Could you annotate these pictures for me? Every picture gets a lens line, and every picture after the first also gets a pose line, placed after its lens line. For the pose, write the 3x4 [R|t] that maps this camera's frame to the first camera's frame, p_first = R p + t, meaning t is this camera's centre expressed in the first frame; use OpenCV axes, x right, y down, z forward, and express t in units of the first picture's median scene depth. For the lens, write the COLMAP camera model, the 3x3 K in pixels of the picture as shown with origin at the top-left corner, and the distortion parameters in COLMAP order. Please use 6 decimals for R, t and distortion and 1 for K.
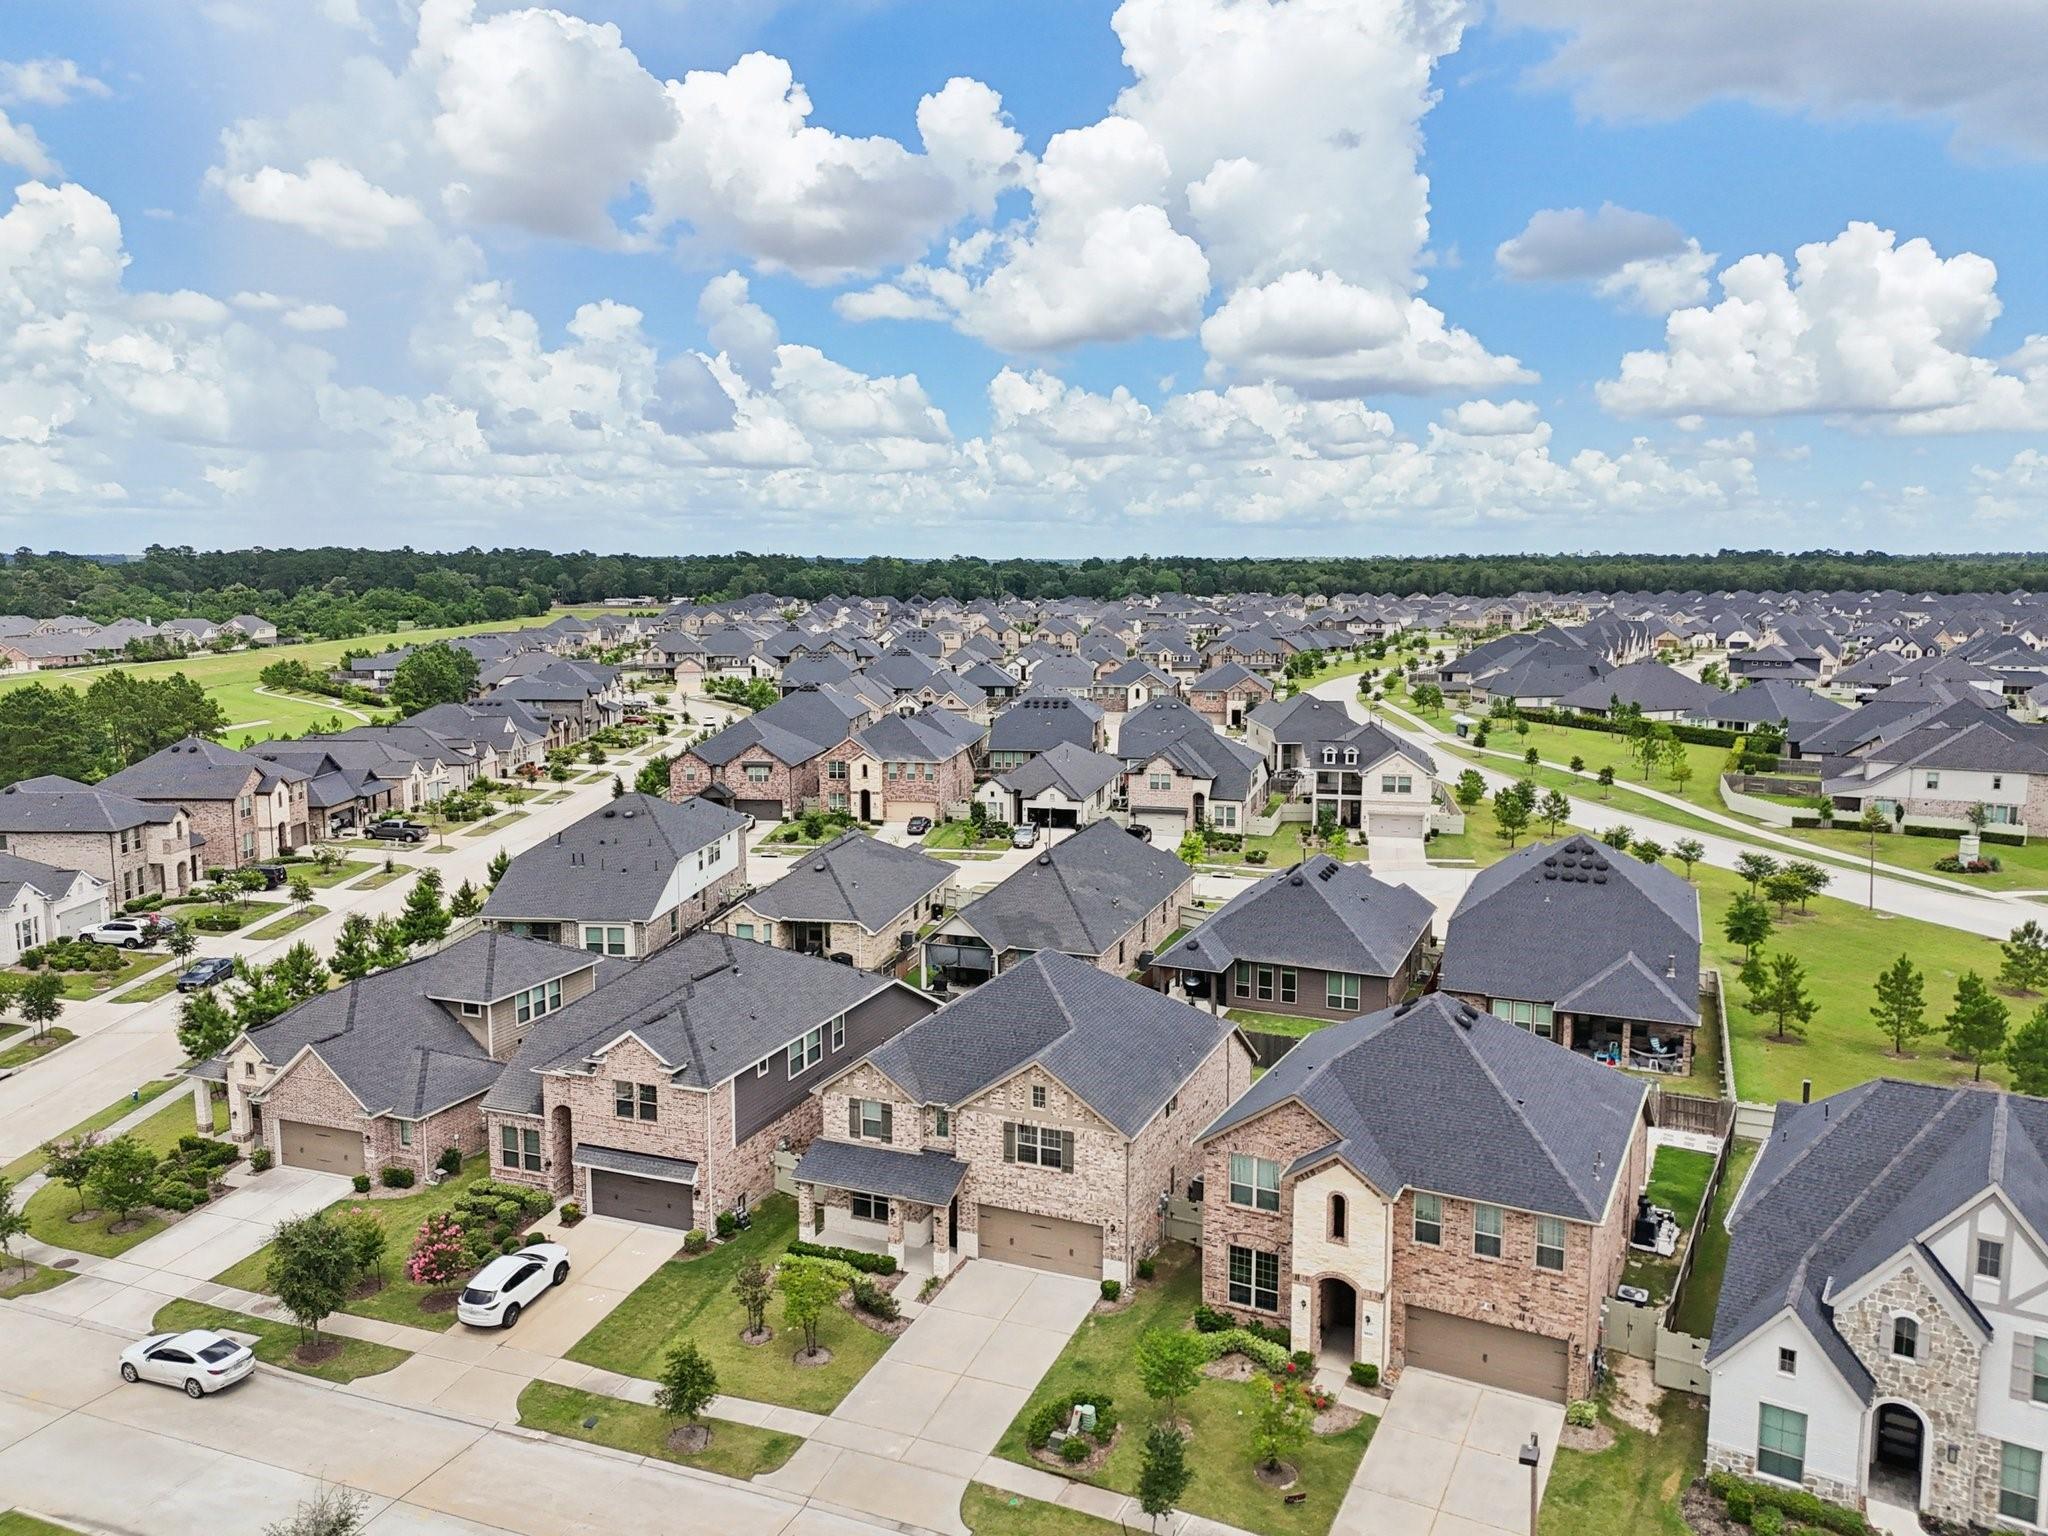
lens RADIAL K [[1518.4, 0, 1024.0], [0, 1518.4, 768.0], [0, 0, 1]] dist [0.104722, -0.129464]
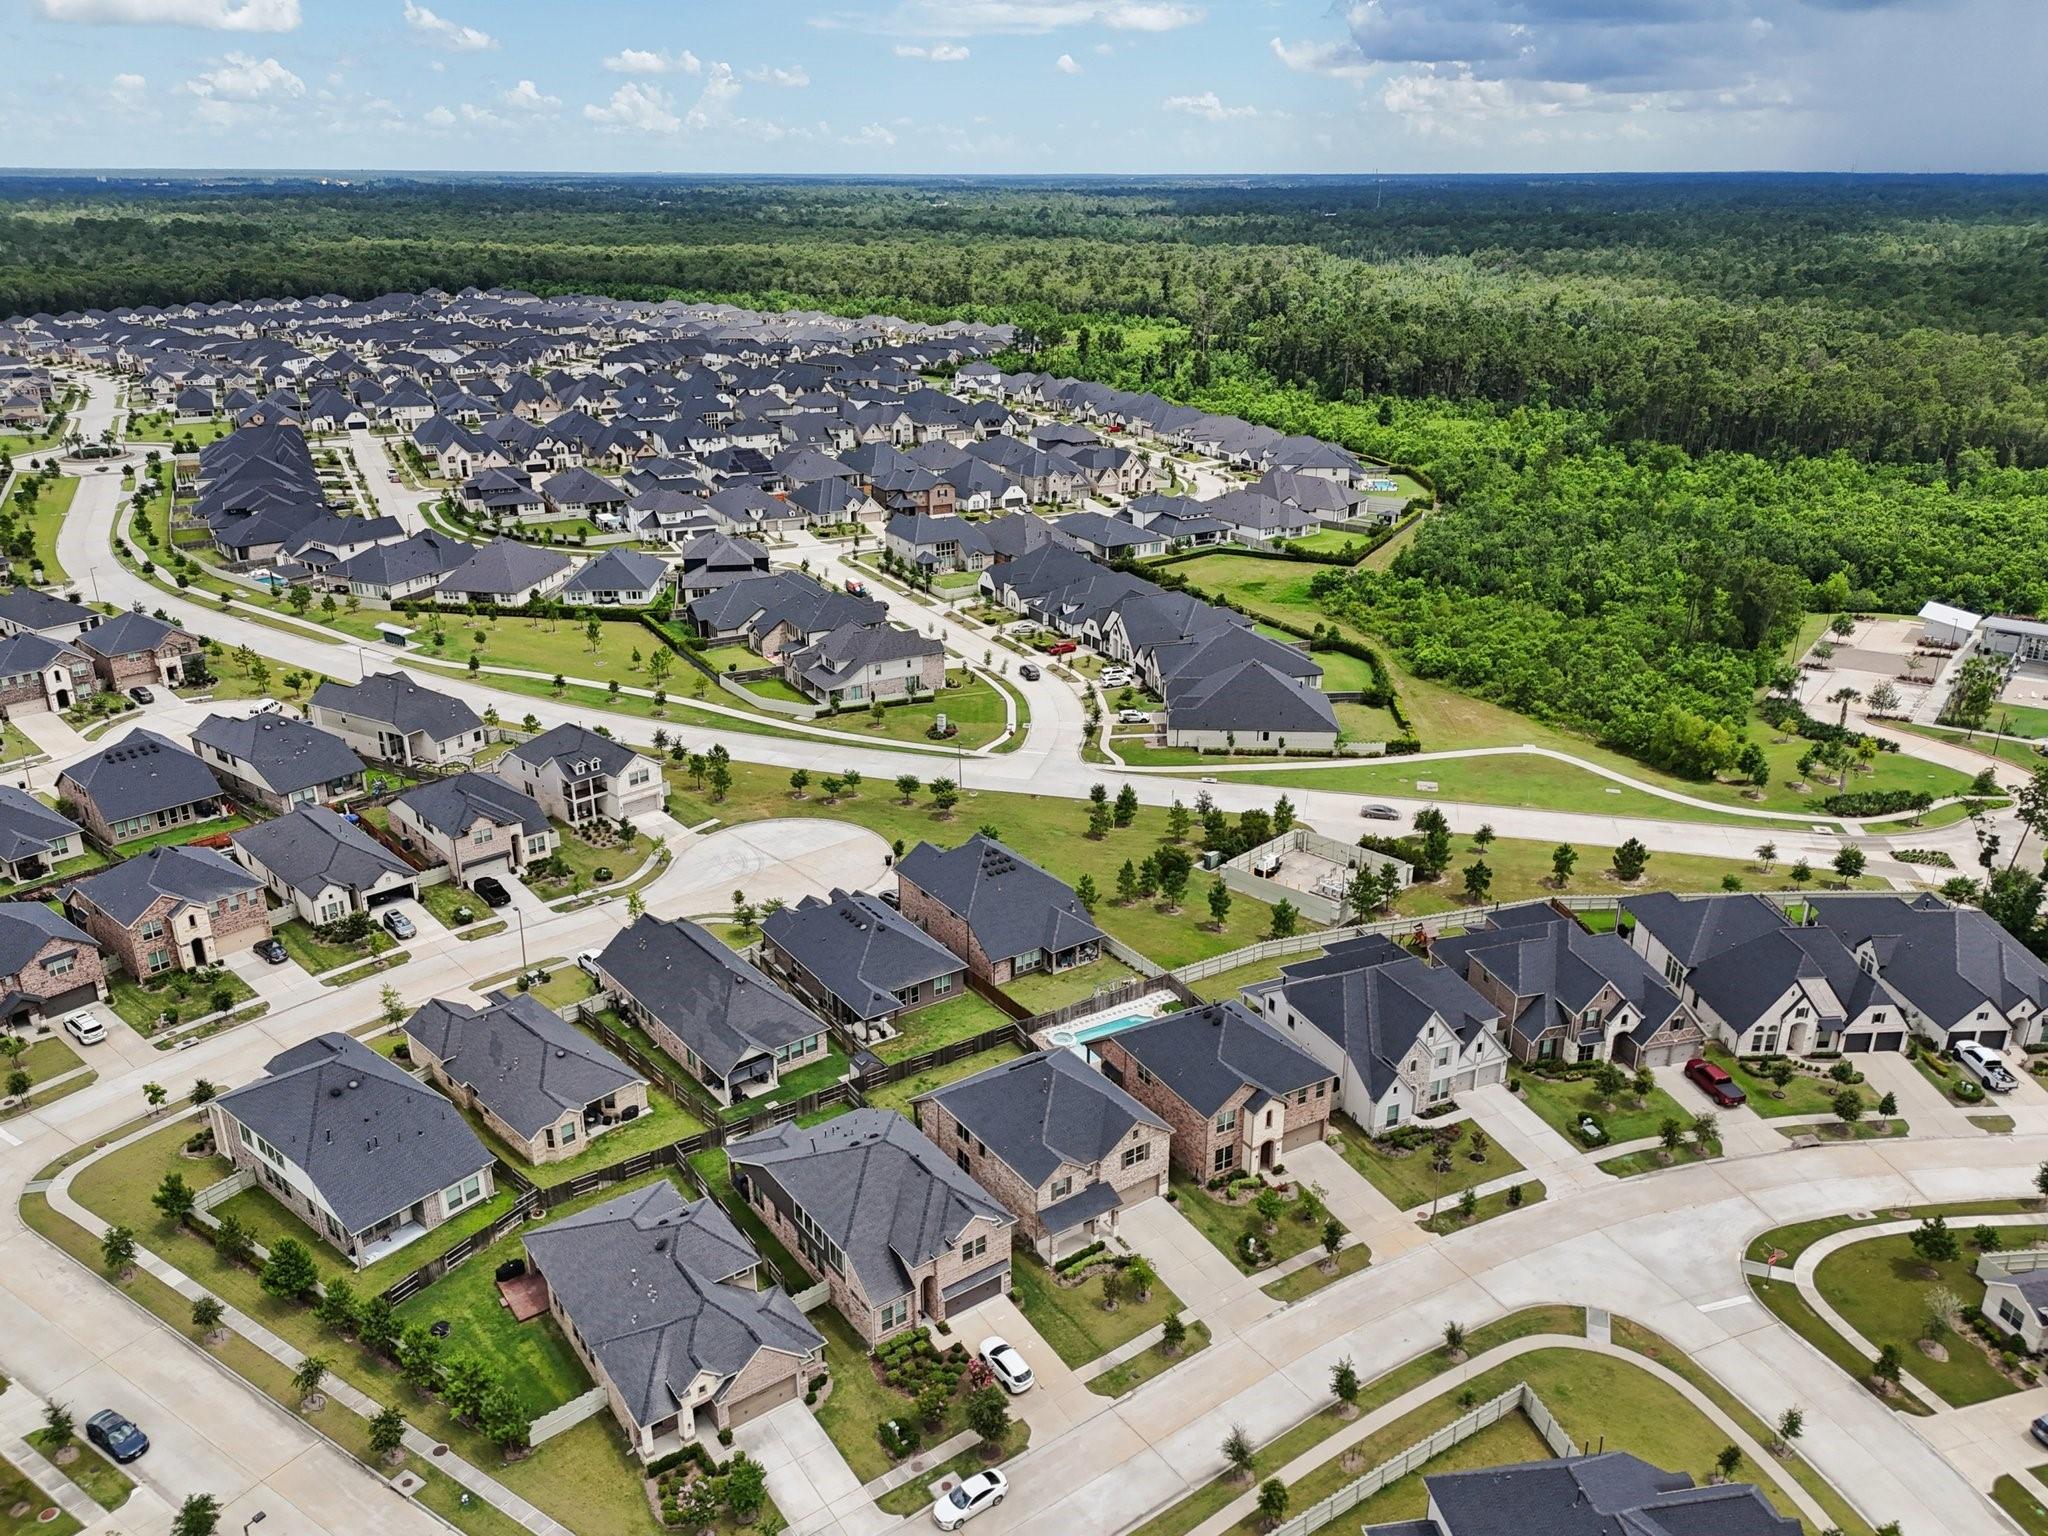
lens RADIAL K [[1548.4, 0, 1023.0], [0, 1548.4, 751.7], [0, 0, 1]] dist [0.089704, -0.094965]
pose [[0.533446, -0.298573, 0.791384, -1.426166], [0.108170, 0.952025, 0.286266, -0.808496], [-0.838889, -0.067103, 0.540151, 0.019200]]
